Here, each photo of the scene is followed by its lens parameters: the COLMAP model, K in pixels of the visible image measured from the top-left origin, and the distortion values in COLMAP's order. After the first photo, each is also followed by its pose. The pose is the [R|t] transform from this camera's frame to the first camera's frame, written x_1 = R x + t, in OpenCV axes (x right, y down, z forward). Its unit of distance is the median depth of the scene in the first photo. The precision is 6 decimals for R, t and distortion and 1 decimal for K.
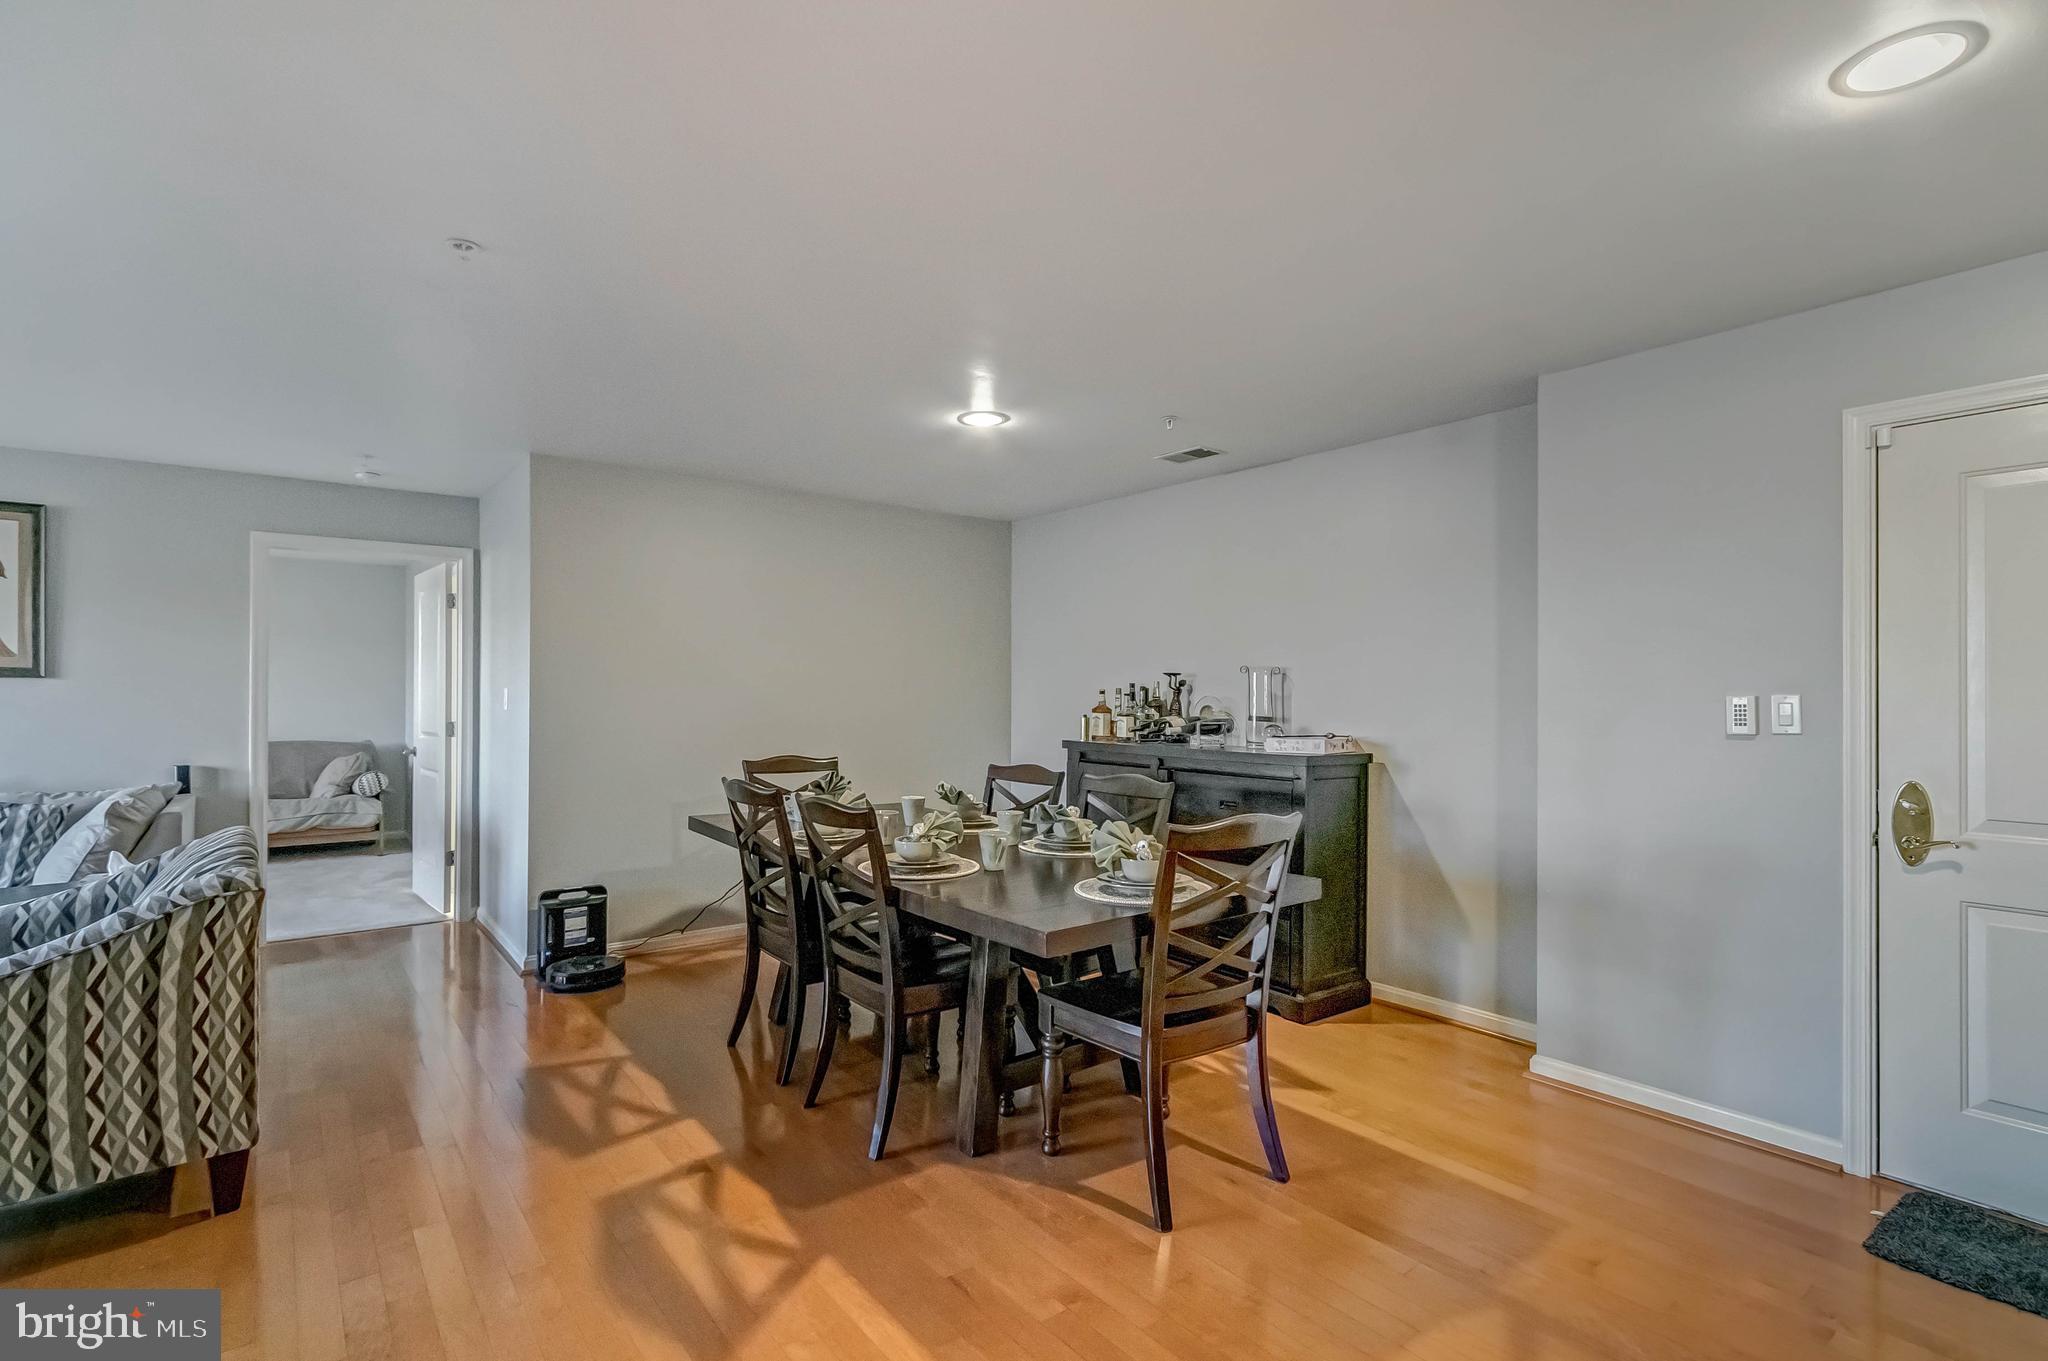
lens RADIAL K [[969.5, 0, 1023.1], [0, 969.5, 682.7], [0, 0, 1]] dist [0.004559, -0.000121]
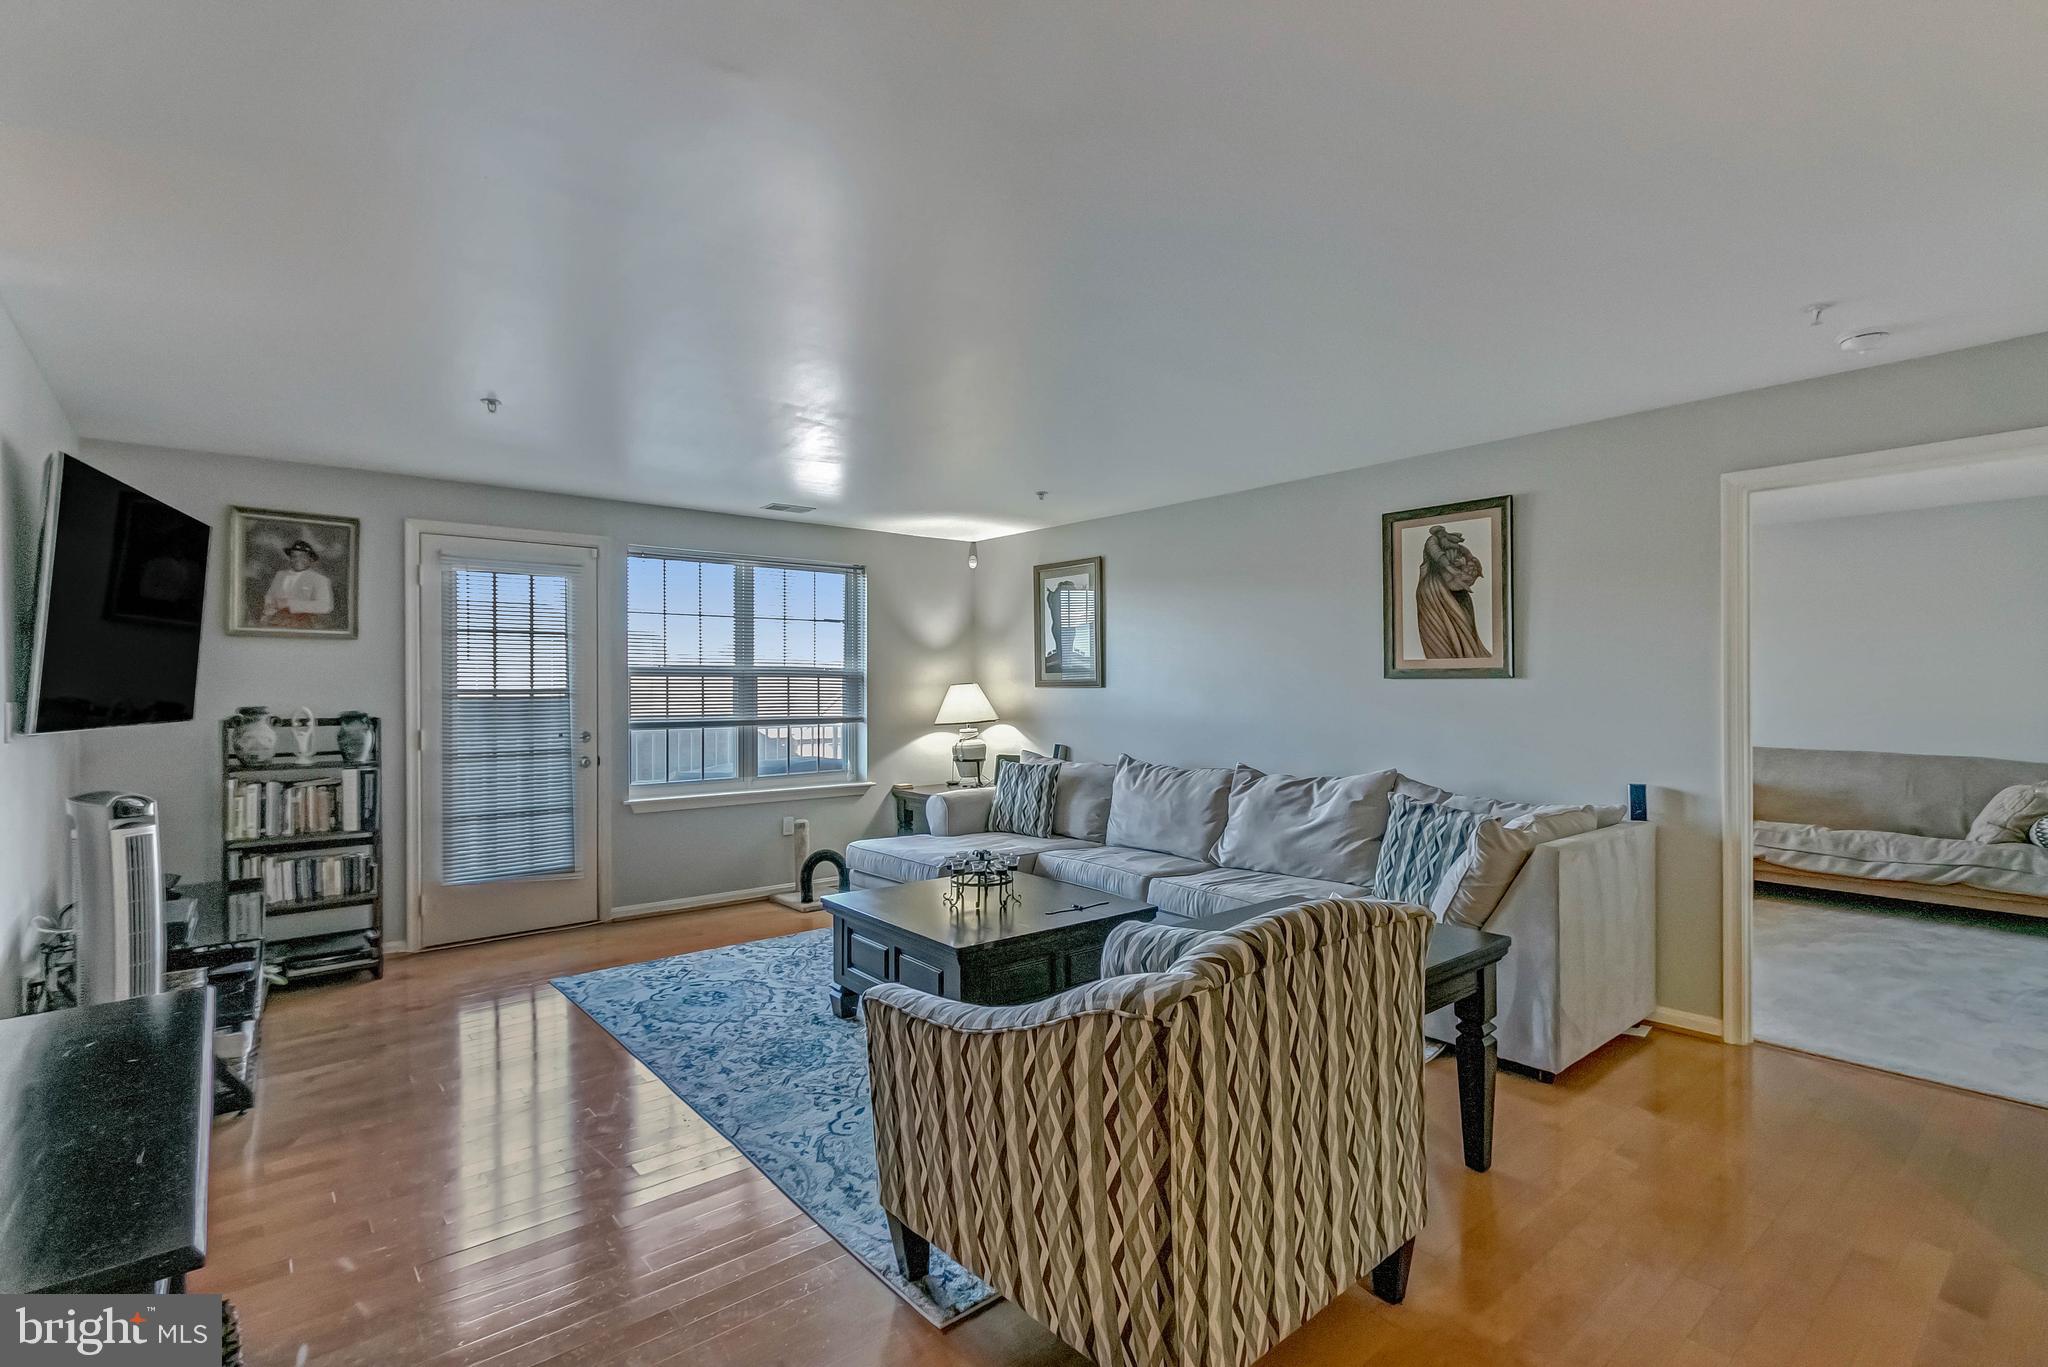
lens RADIAL K [[969.5, 0, 1016.9], [0, 969.5, 687.2], [0, 0, 1]] dist [0.004559, -0.000121]
pose [[0.035496, 0.000620, -0.999370, -0.094092], [0.013964, 0.999902, 0.001116, -0.003904], [0.999272, -0.013995, 0.035484, 0.533207]]
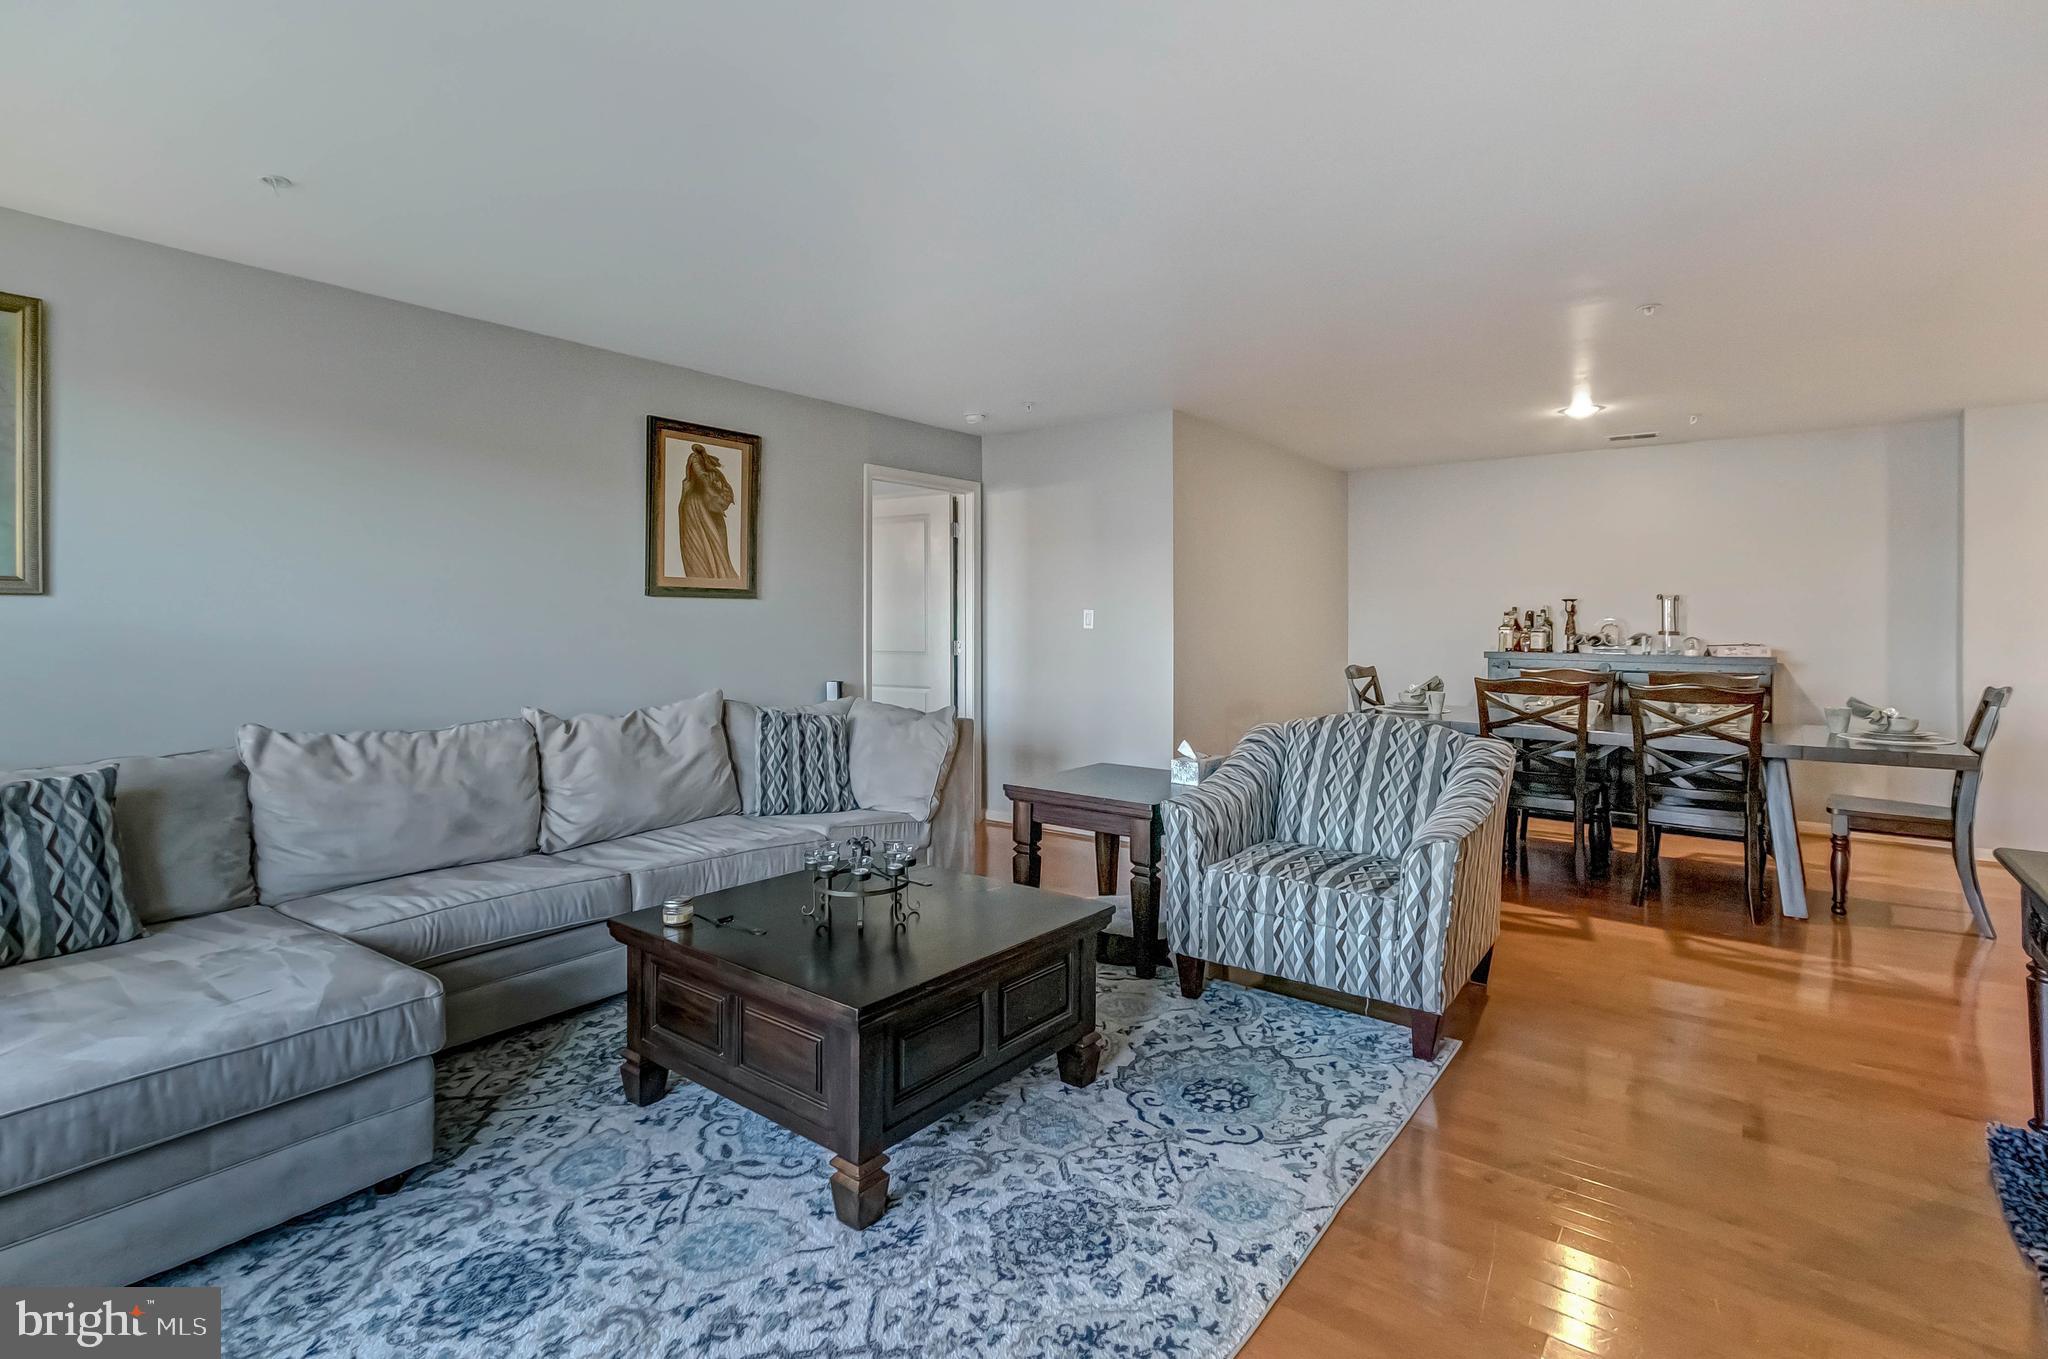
lens RADIAL K [[969.5, 0, 1023.8], [0, 969.5, 615.4], [0, 0, 1]] dist [0.004559, -0.000121]
pose [[0.967482, -0.000048, 0.252939, -1.093410], [-0.001474, 0.999982, 0.005826, 0.007222], [-0.252934, -0.006010, 0.967465, -0.101648]]
